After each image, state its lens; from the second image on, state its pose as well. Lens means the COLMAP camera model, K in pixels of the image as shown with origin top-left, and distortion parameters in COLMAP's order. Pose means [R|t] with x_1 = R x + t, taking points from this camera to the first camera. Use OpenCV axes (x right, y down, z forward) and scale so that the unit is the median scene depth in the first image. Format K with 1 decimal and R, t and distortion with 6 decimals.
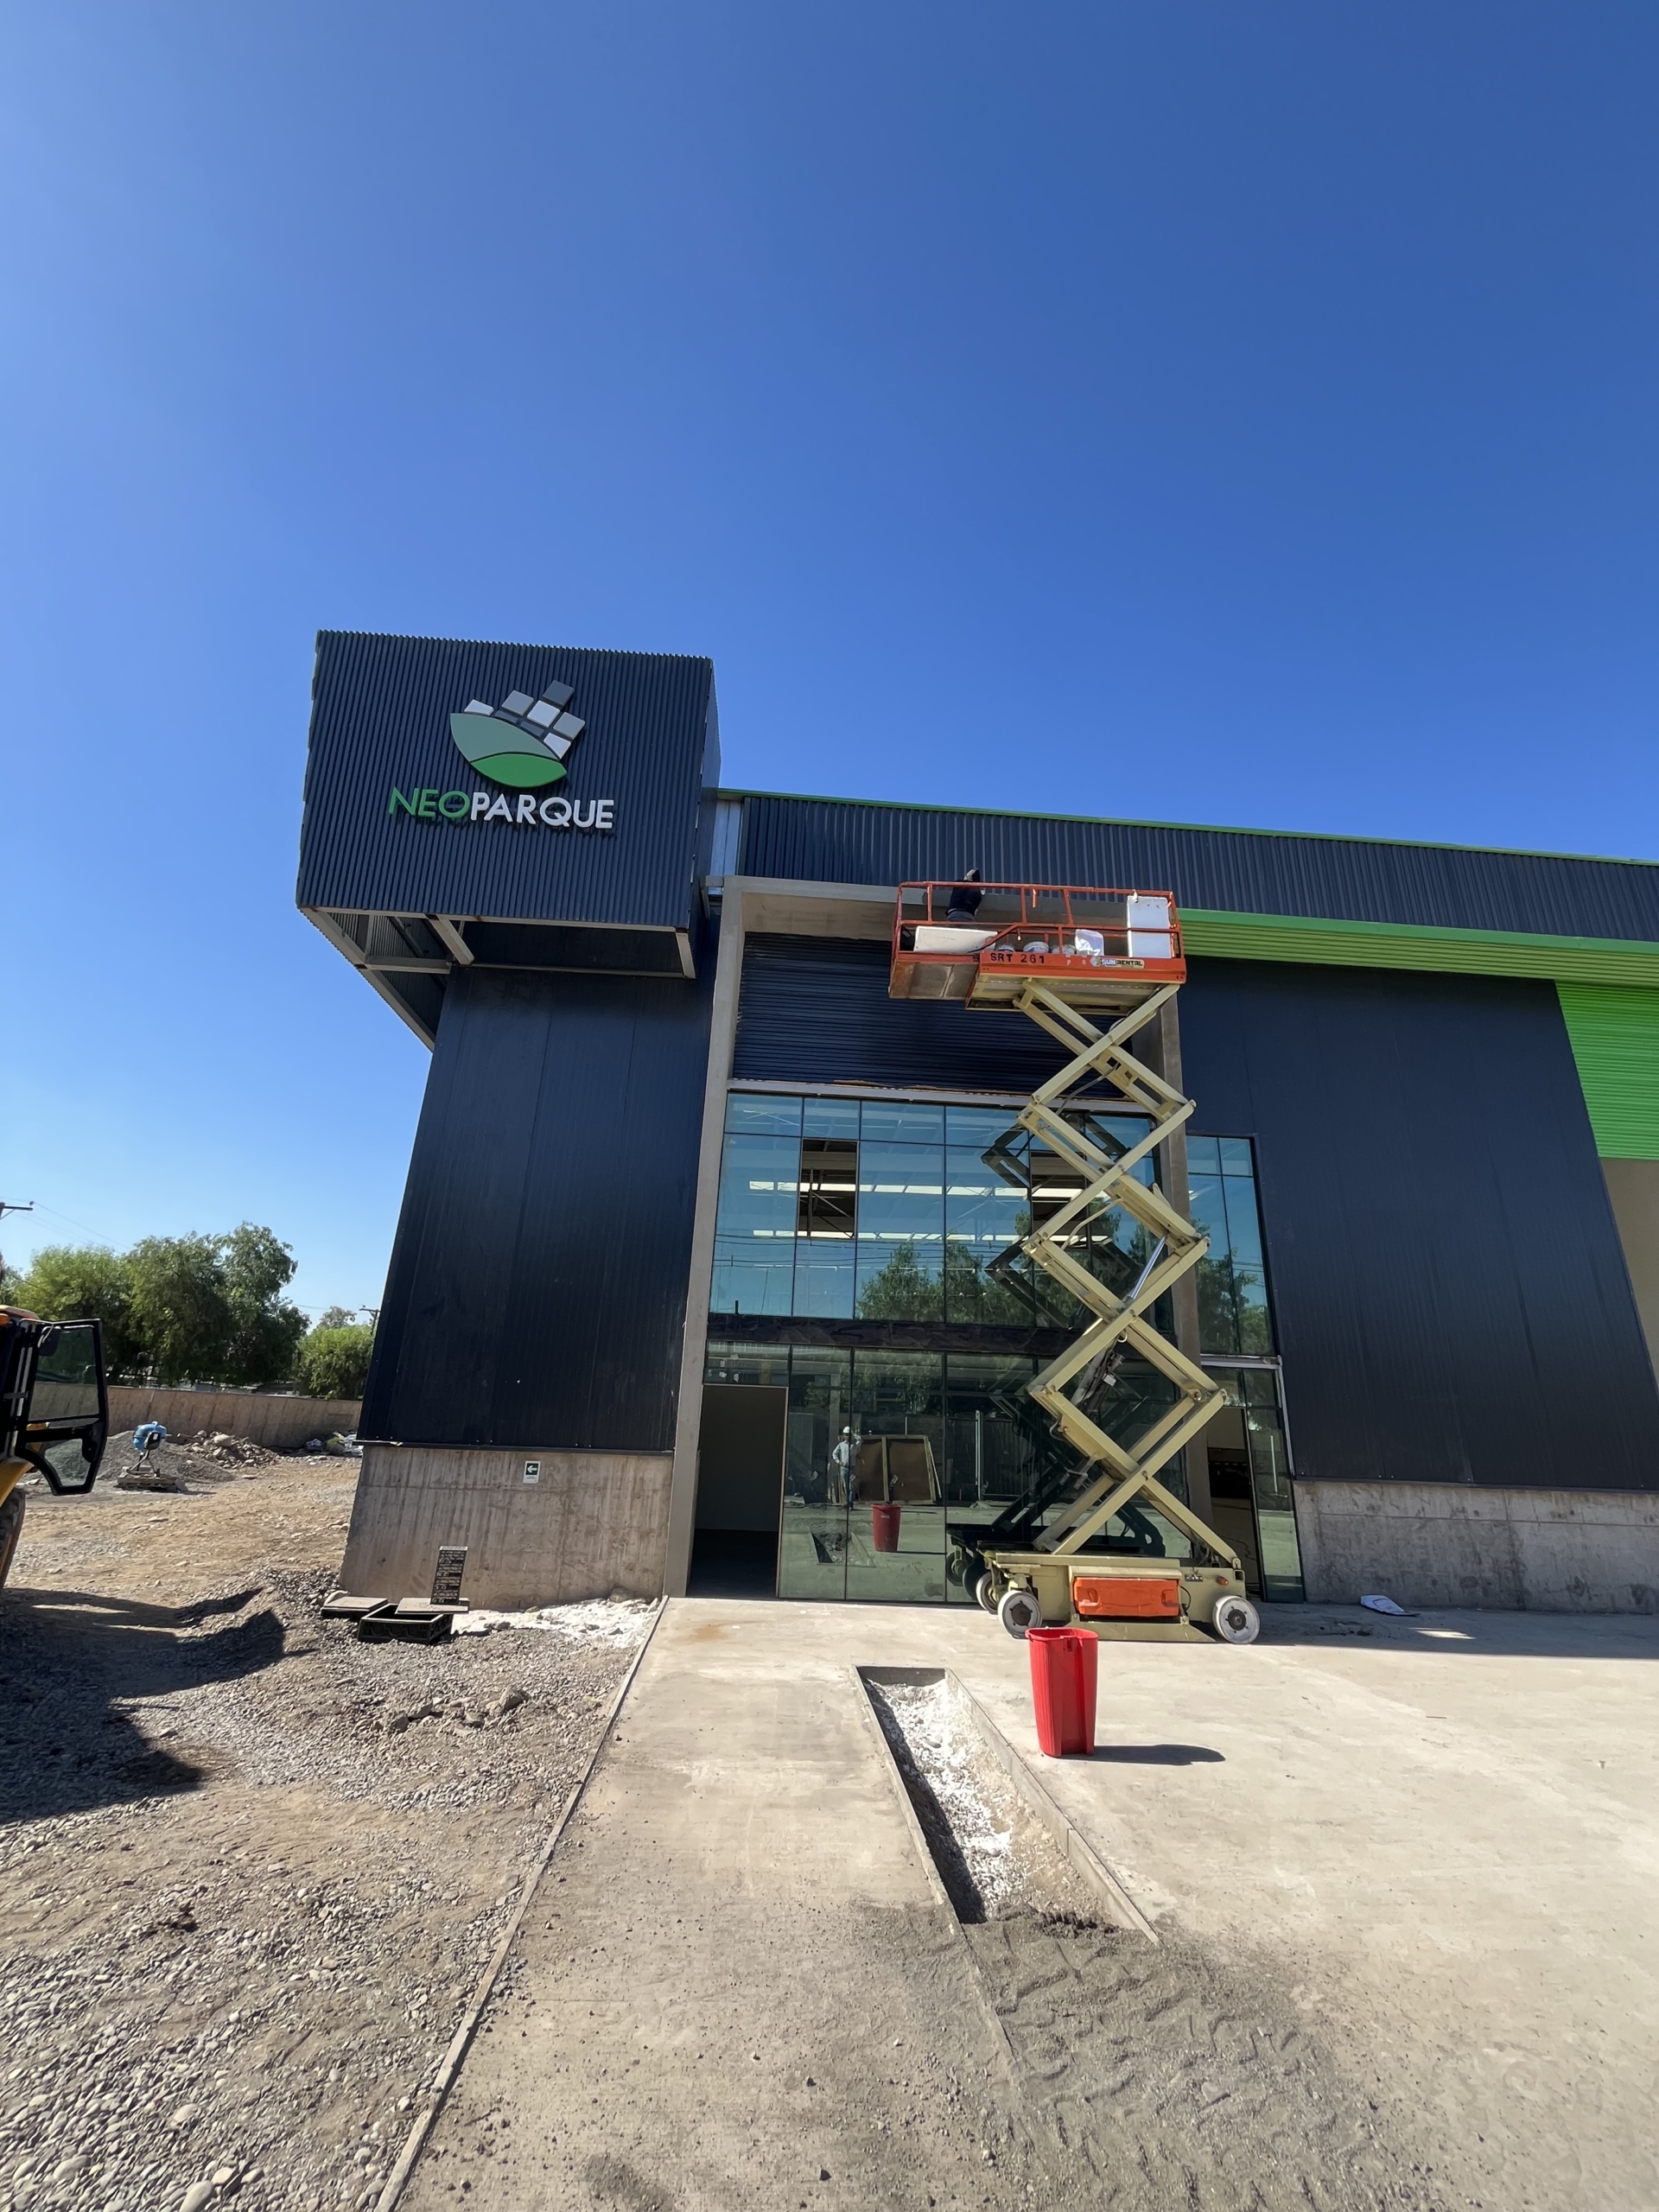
lens RADIAL K [[898.7, 0, 824.4], [0, 898.7, 1118.7], [0, 0, 1]] dist [-0.001530, -0.000107]
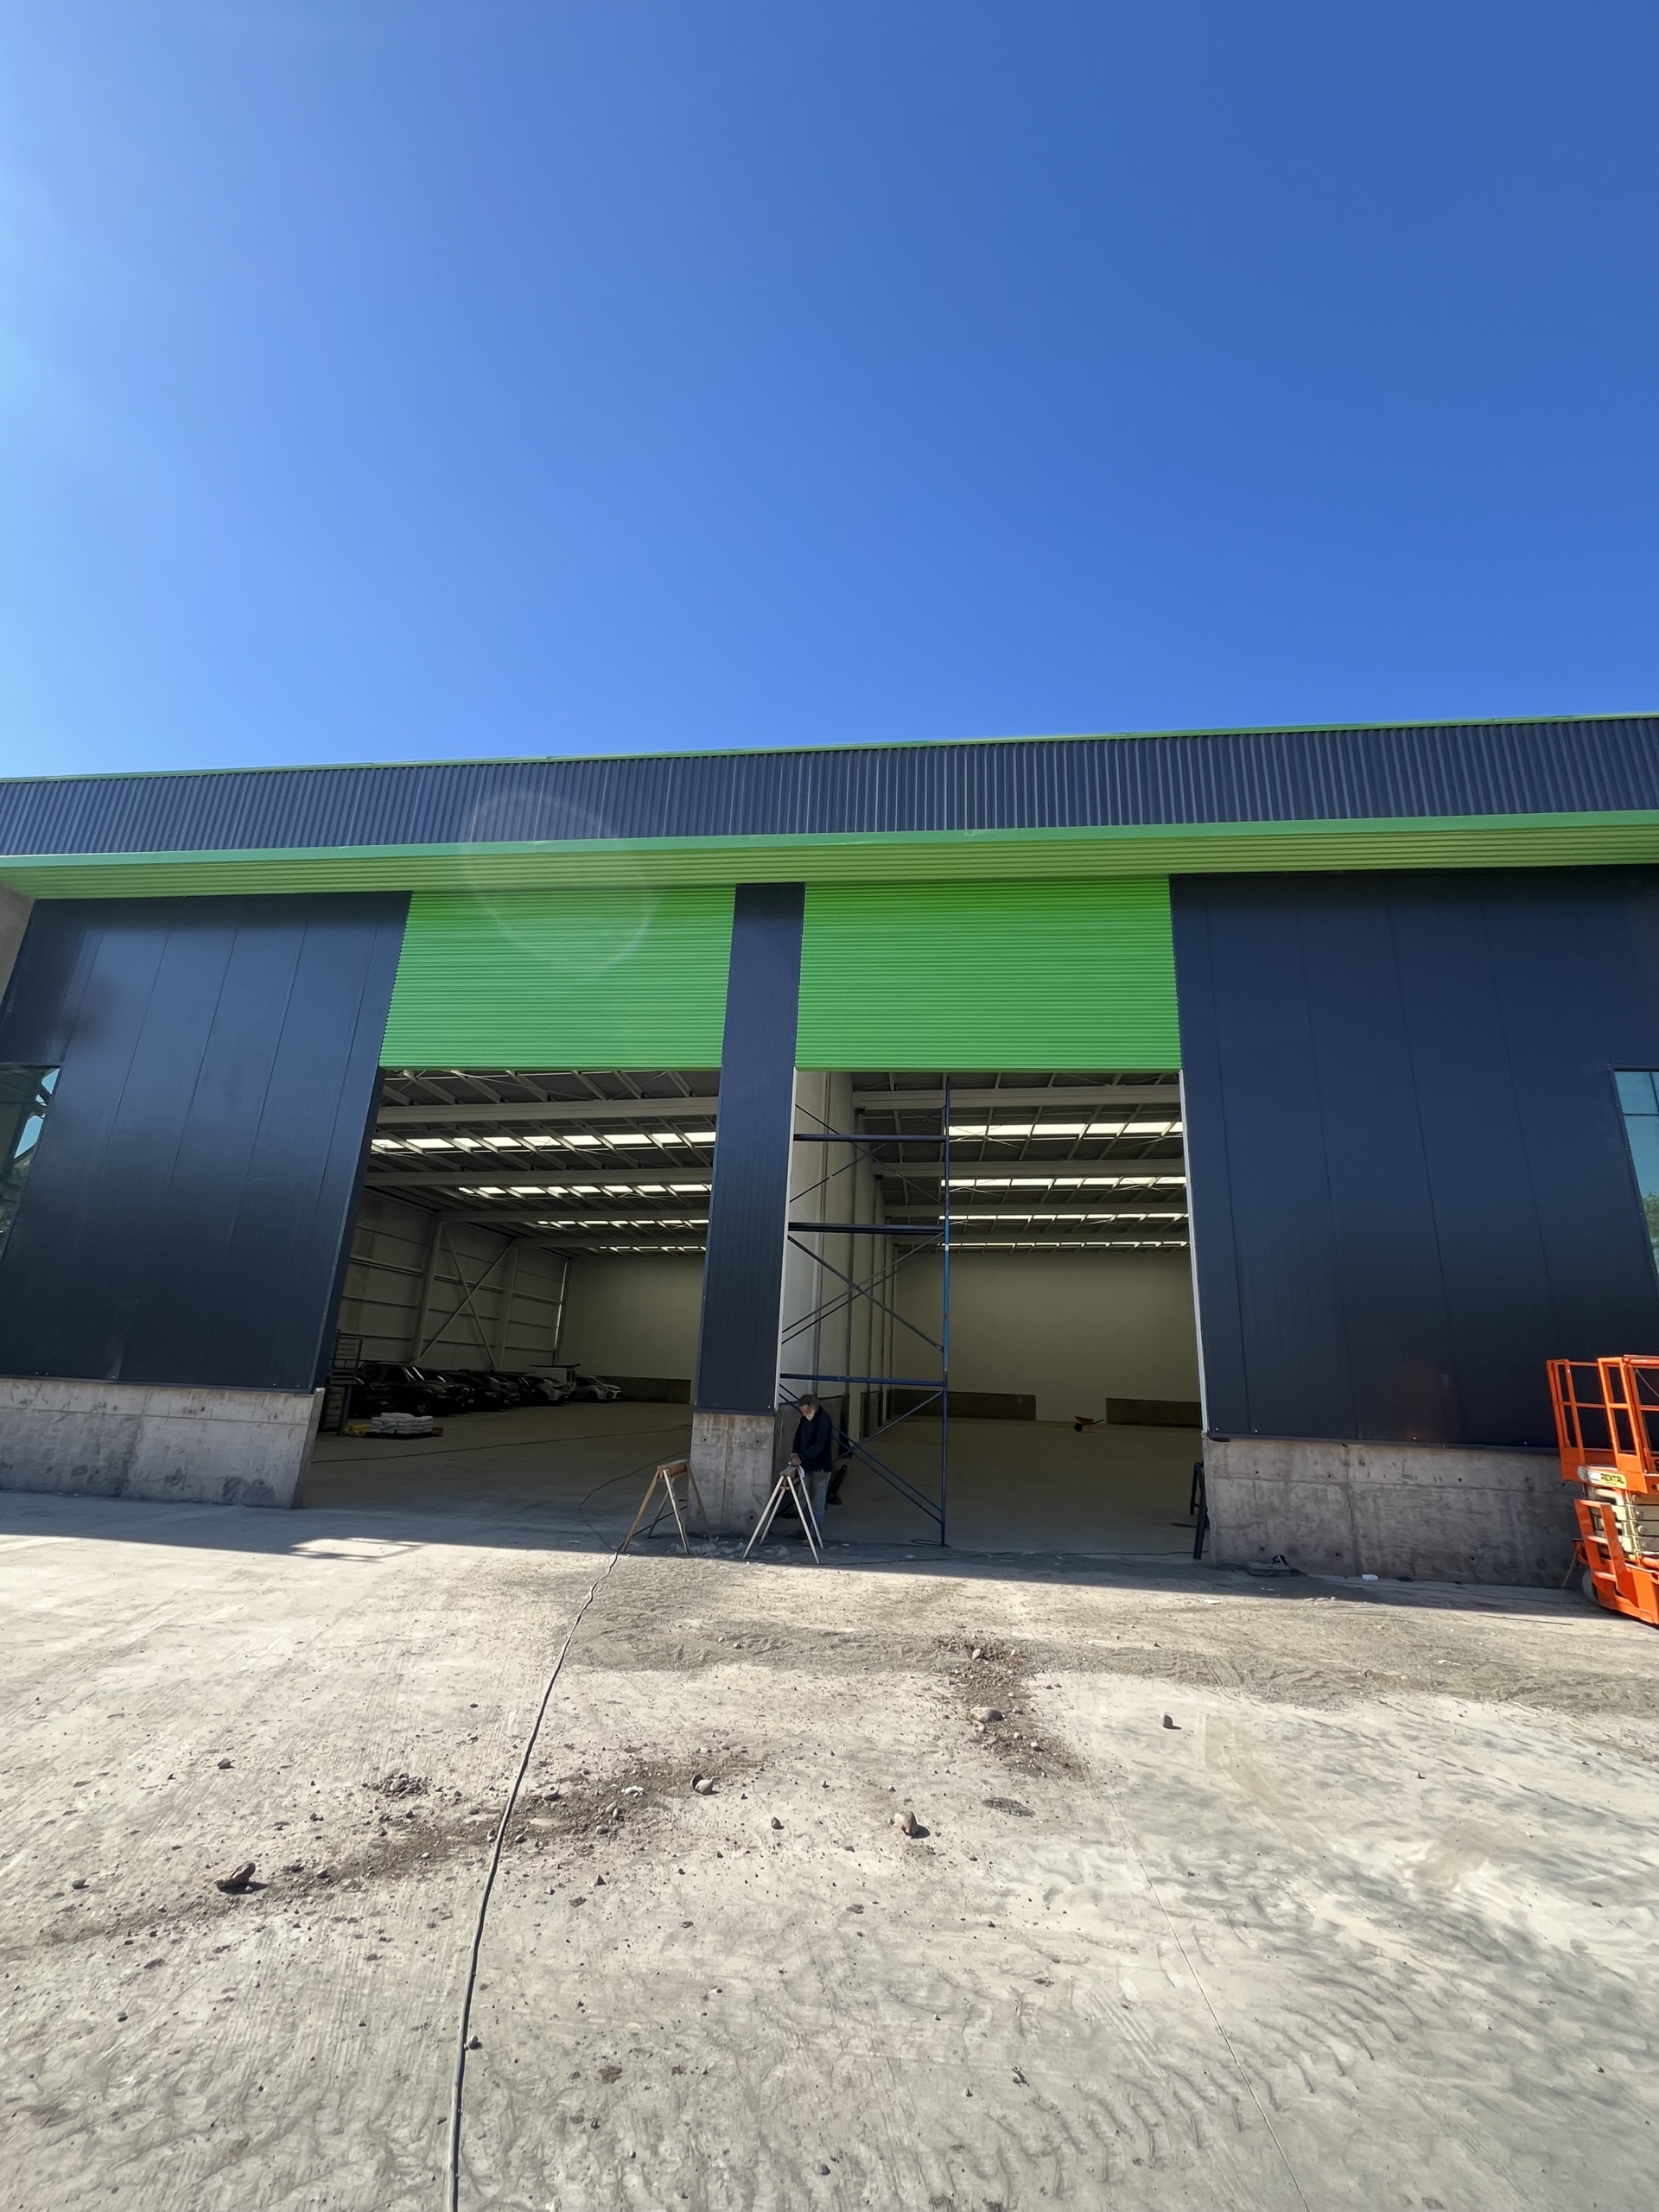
lens RADIAL K [[898.7, 0, 833.4], [0, 898.7, 1100.0], [0, 0, 1]] dist [-0.001530, -0.000107]
pose [[0.988178, -0.040150, -0.147960, 1.742408], [0.045911, 0.998306, 0.035729, 0.078780], [0.146274, -0.042100, 0.988348, 0.094556]]
